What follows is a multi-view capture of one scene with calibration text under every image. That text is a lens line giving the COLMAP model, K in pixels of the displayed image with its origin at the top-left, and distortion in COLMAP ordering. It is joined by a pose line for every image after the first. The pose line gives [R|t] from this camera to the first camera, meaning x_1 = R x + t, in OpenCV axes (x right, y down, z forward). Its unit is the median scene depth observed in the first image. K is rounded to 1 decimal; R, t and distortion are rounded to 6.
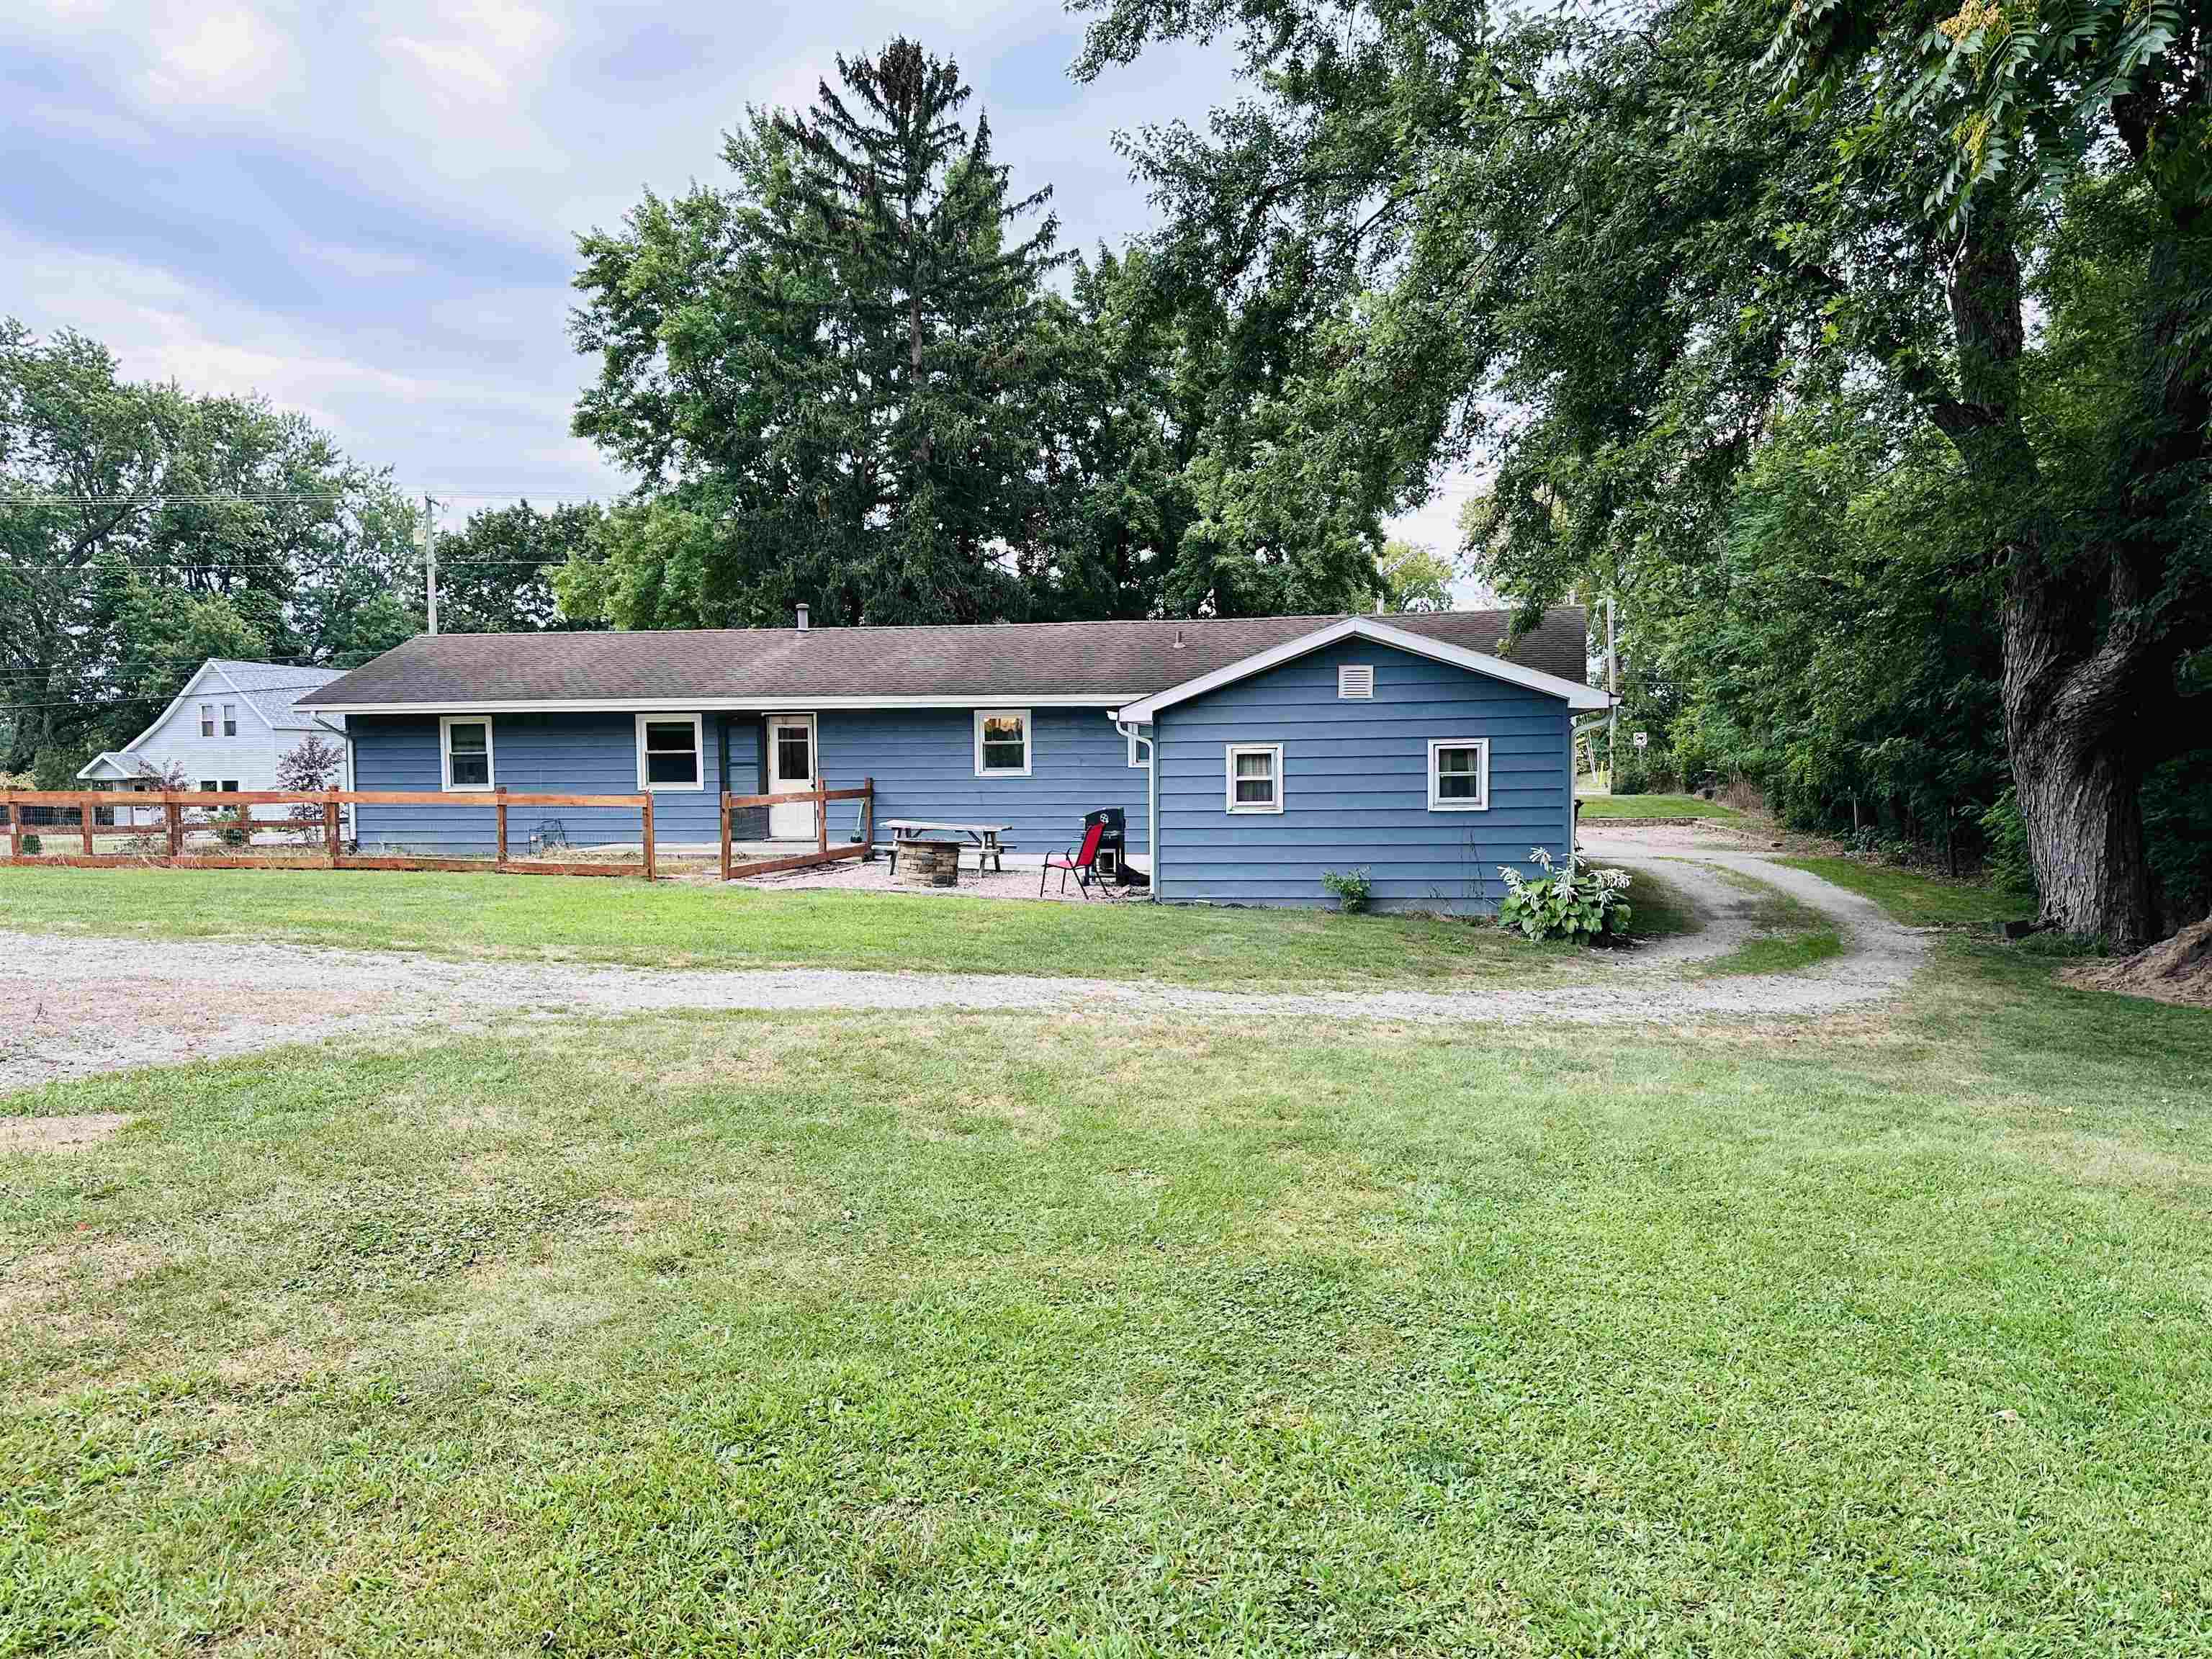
lens RADIAL K [[1583.0, 0, 1098.1], [0, 1583.0, 831.6], [0, 0, 1]] dist [0.049819, -0.052041]
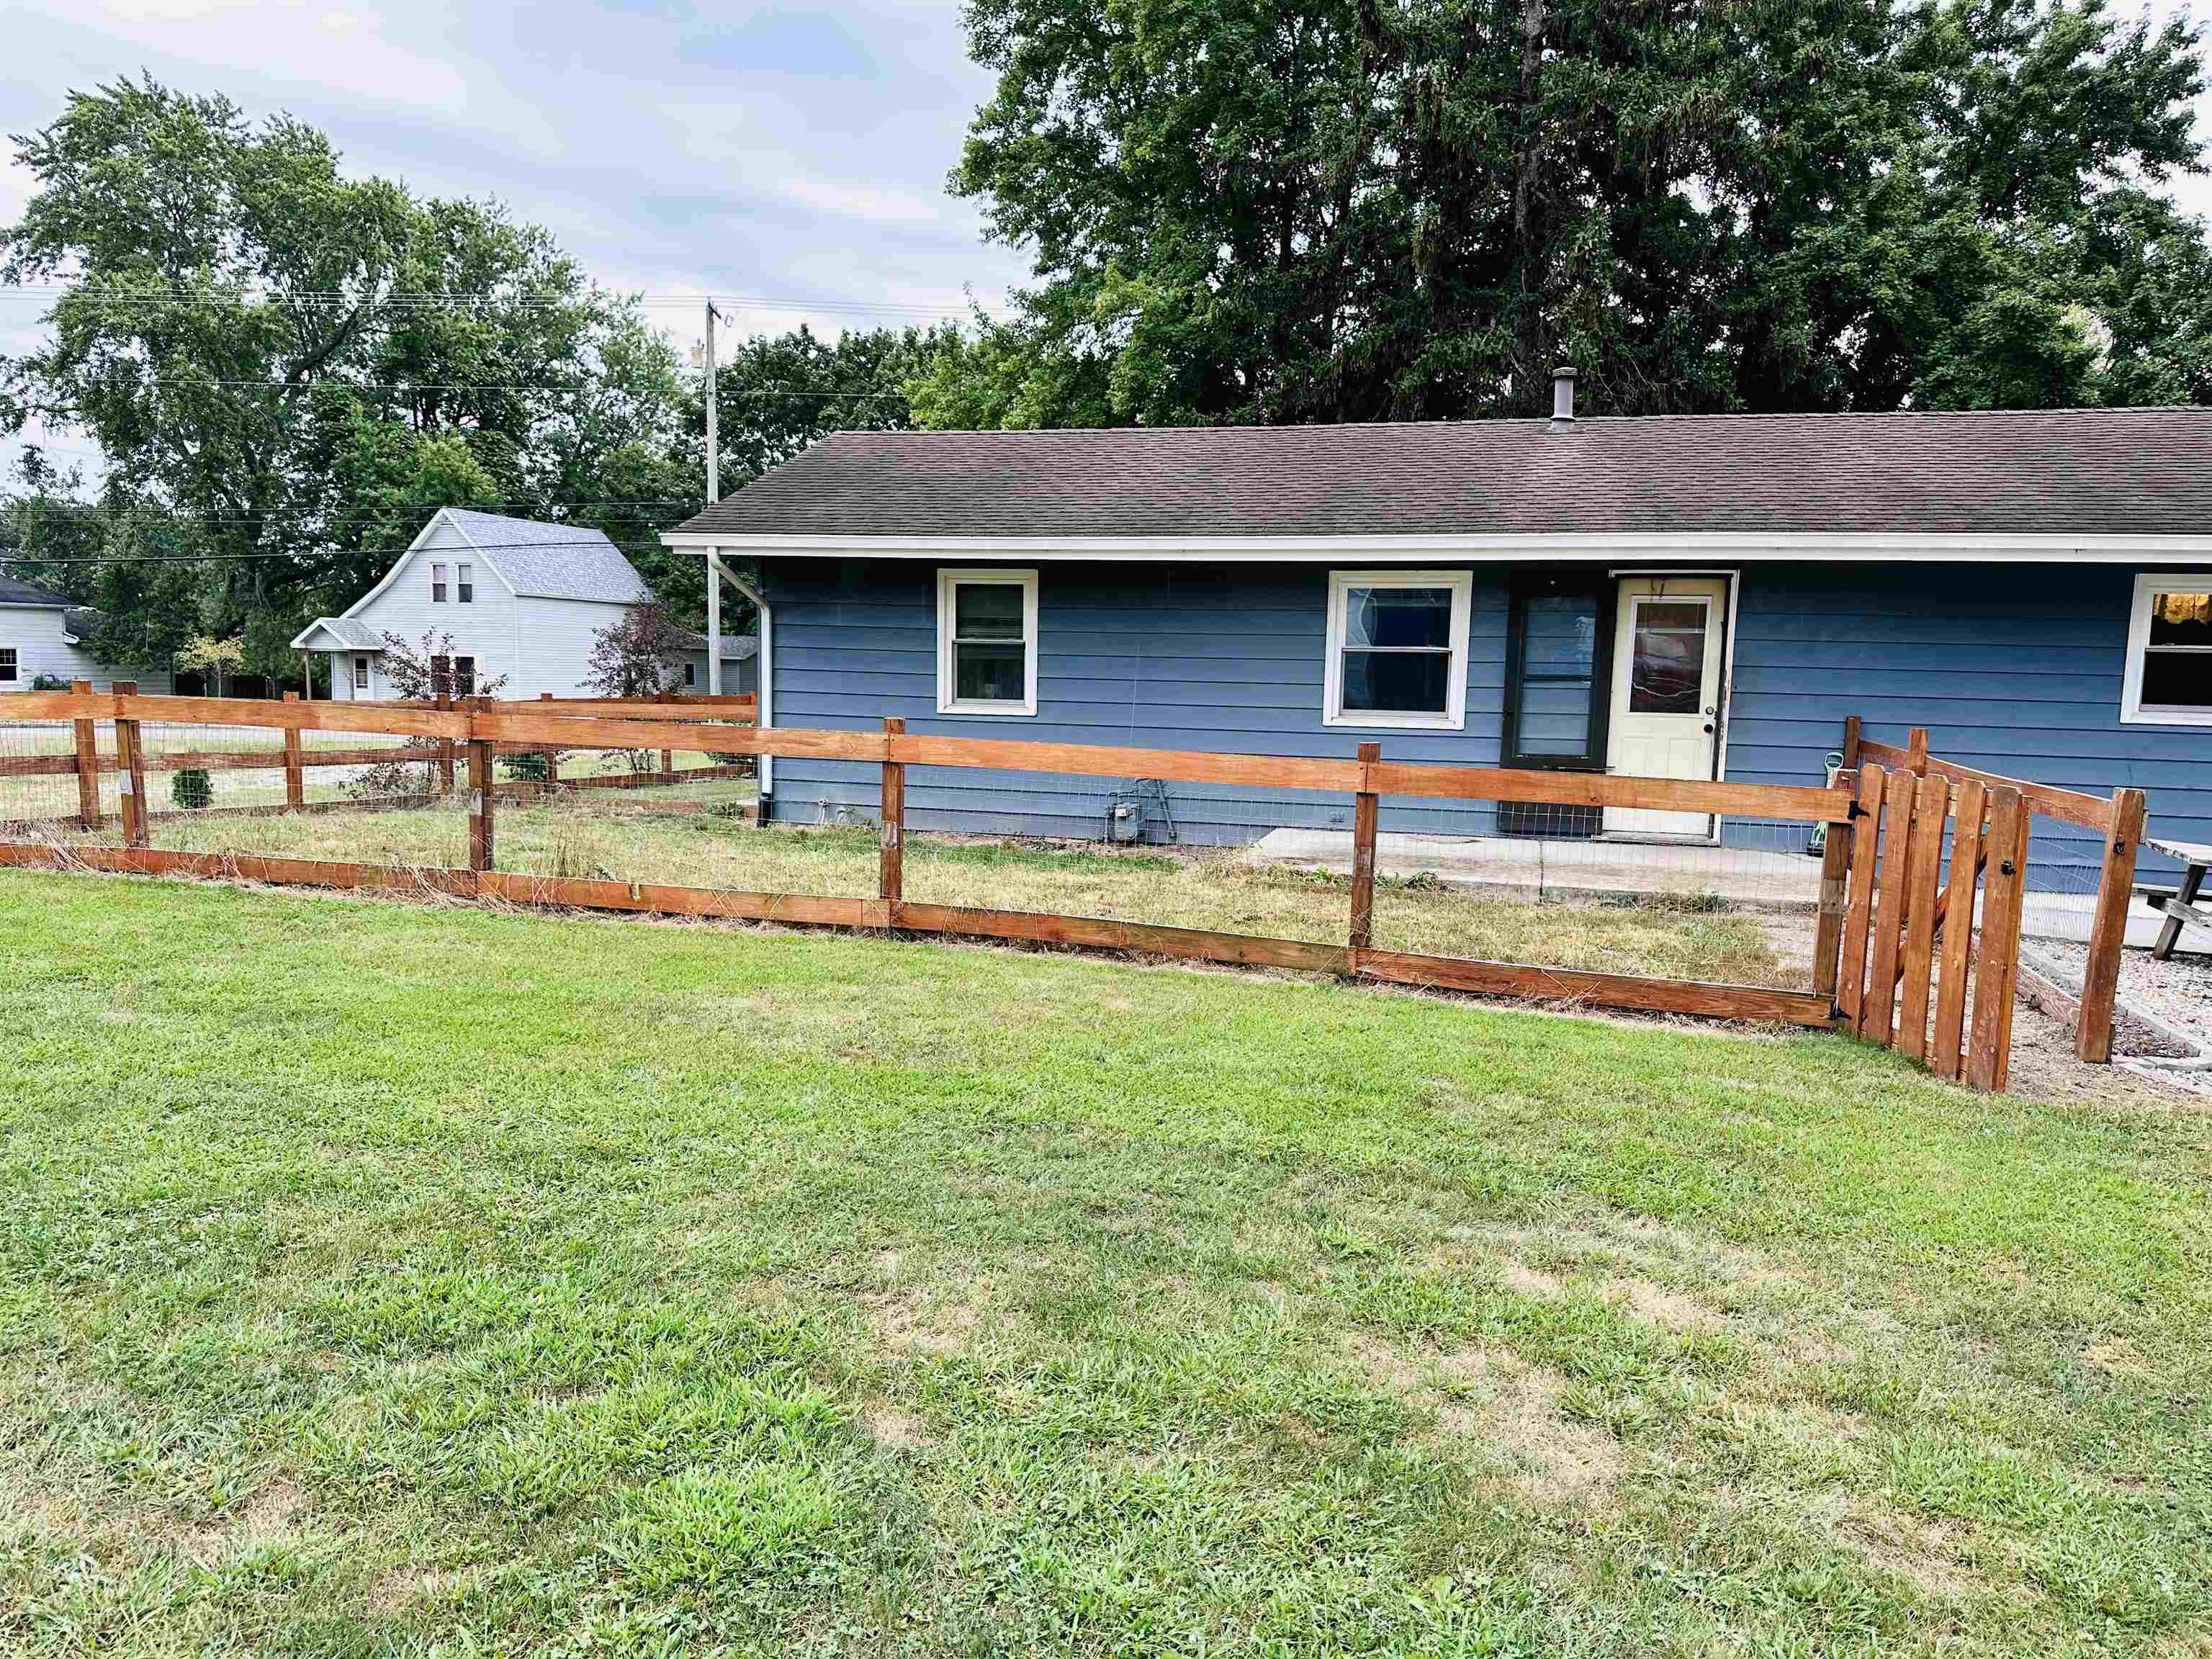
lens RADIAL K [[1583.0, 0, 1098.1], [0, 1583.0, 831.6], [0, 0, 1]] dist [0.049819, -0.052041]
pose [[0.993827, 0.047522, -0.100251, -0.116286], [-0.040984, 0.996958, 0.066301, -0.008670], [0.103097, -0.061783, 0.992751, 0.186755]]
